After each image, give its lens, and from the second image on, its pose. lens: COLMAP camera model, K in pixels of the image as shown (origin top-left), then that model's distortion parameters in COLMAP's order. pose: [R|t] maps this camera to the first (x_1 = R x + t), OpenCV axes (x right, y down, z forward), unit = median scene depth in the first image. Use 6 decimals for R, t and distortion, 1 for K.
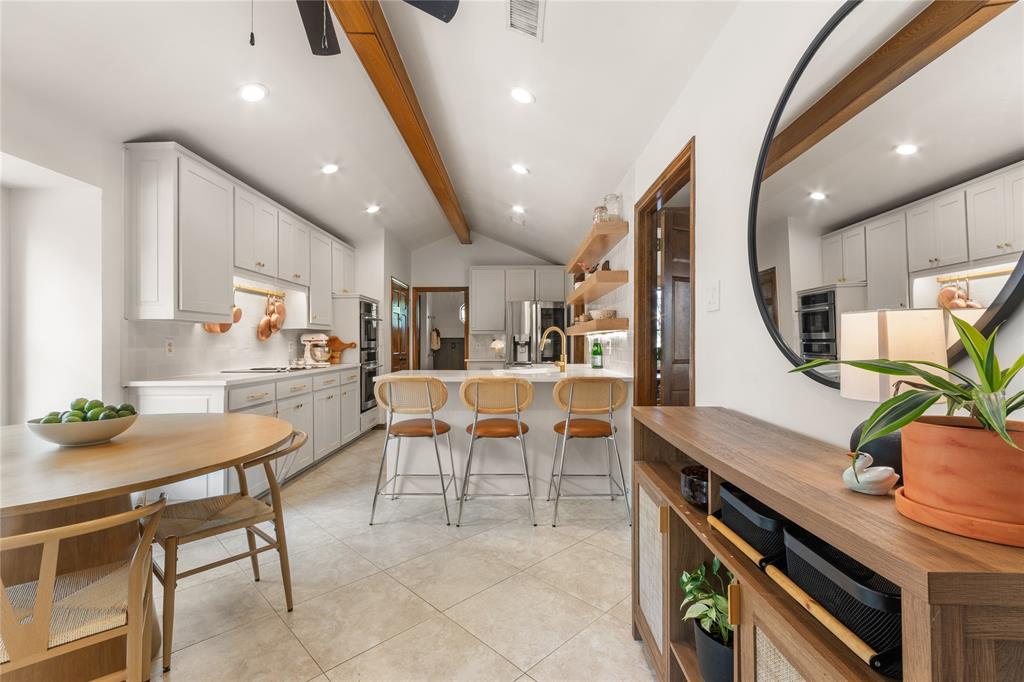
lens RADIAL K [[450.2, 0, 506.5], [0, 450.2, 342.0], [0, 0, 1]] dist [0.002600, 0.000694]
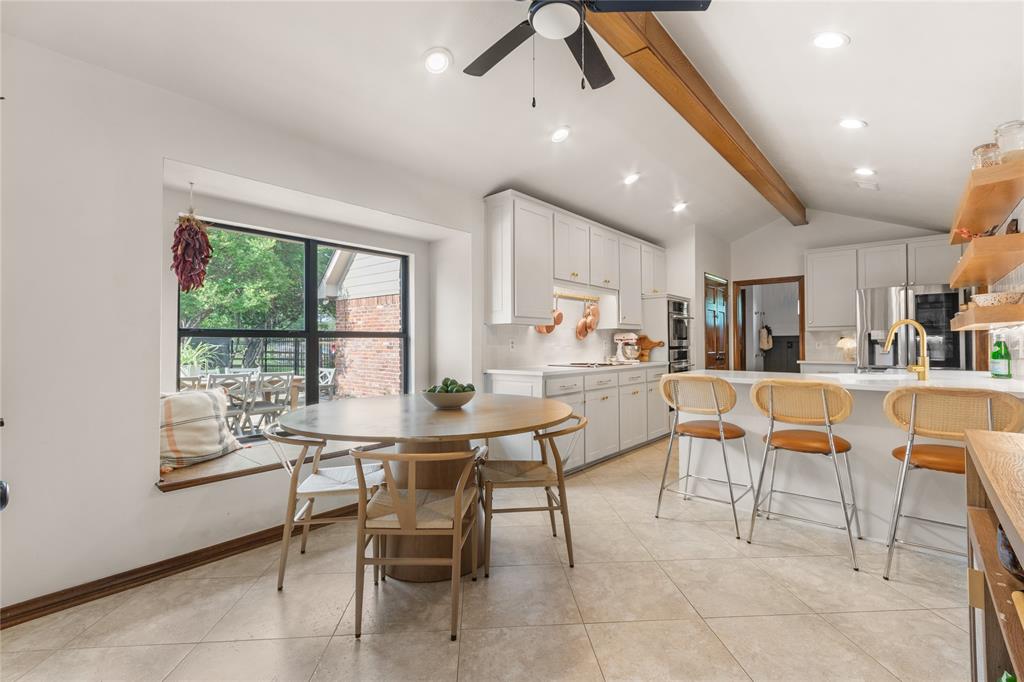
lens RADIAL K [[450.2, 0, 510.0], [0, 450.2, 340.2], [0, 0, 1]] dist [0.002600, 0.000694]
pose [[0.762582, -0.002432, -0.646887, 0.100946], [0.001184, 0.999997, -0.002363, 0.001711], [0.646890, 0.001036, 0.762583, -0.005690]]
